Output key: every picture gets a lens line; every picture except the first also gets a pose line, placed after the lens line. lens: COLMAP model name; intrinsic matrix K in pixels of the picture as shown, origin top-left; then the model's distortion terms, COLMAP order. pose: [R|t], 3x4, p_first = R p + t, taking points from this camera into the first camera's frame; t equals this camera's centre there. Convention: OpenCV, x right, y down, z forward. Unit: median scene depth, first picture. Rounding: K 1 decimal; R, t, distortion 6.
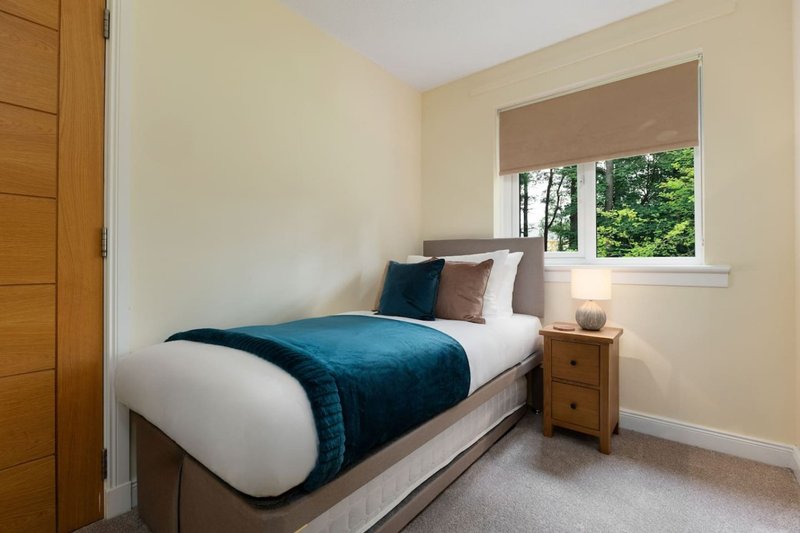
lens RADIAL K [[365.0, 0, 400.0], [0, 365.0, 266.5], [0, 0, 1]] dist [-0.001515, -0.000233]
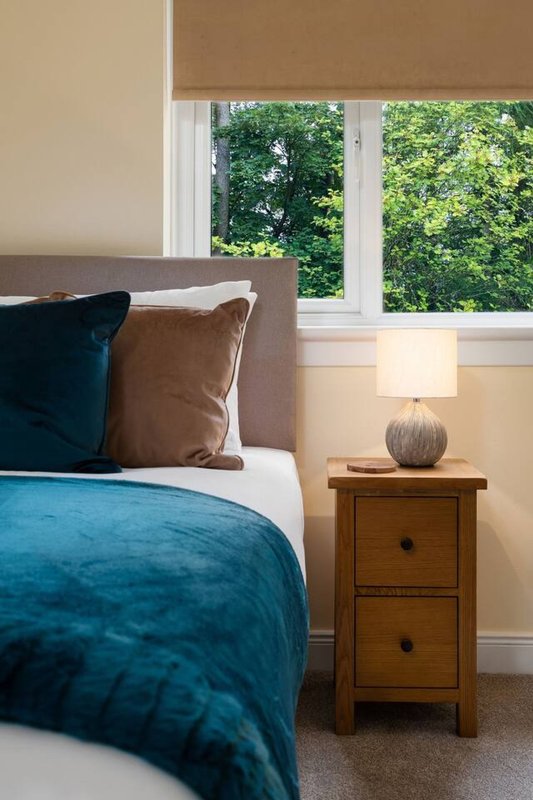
lens RADIAL K [[845.3, 0, 301.9], [0, 845.3, 342.8], [0, 0, 1]] dist [0.004579, -0.014204]
pose [[0.791412, 0.009246, 0.611214, -0.225683], [0.007451, 0.999665, -0.024770, 0.047451], [-0.611238, 0.024157, 0.791078, 0.266789]]
